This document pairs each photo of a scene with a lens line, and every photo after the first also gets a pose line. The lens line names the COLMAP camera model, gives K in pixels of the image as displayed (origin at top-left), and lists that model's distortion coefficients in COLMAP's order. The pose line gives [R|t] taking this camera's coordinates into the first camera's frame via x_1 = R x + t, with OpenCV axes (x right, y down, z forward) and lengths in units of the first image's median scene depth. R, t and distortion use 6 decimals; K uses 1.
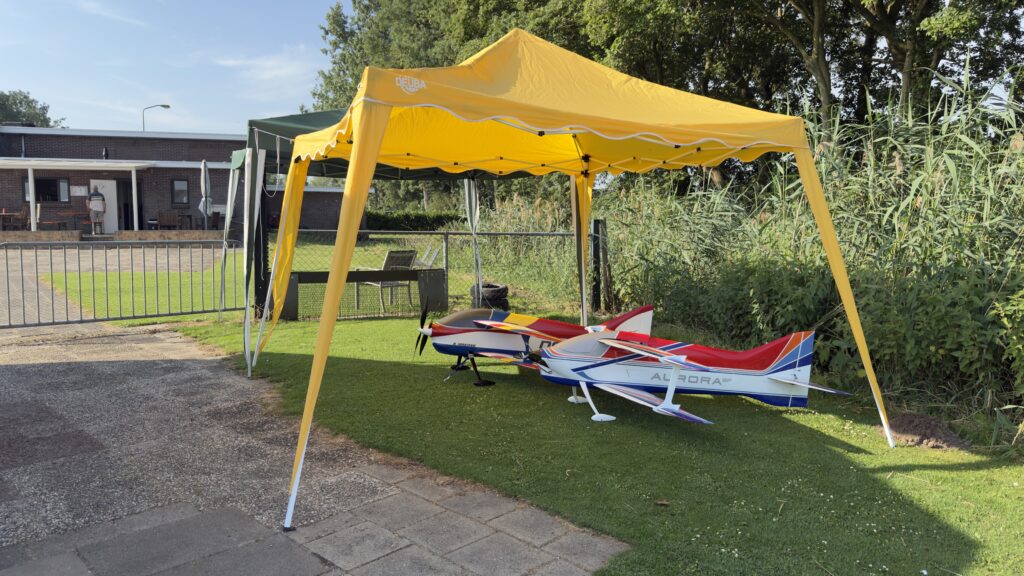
lens RADIAL K [[703.1, 0, 512.0], [0, 703.1, 288.0], [0, 0, 1]] dist [0.108348, -0.158994]
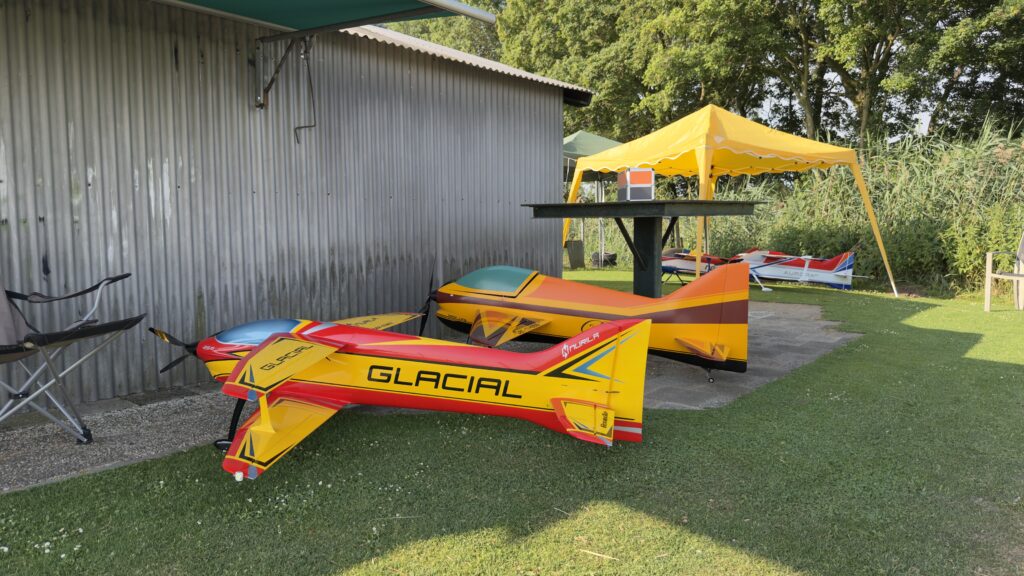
lens RADIAL K [[703.1, 0, 512.0], [0, 703.1, 288.0], [0, 0, 1]] dist [0.108348, -0.158994]
pose [[0.995561, -0.018501, 0.092284, -0.733251], [0.019141, 0.999798, -0.006049, 0.154905], [-0.092153, 0.007788, 0.995714, -0.936906]]
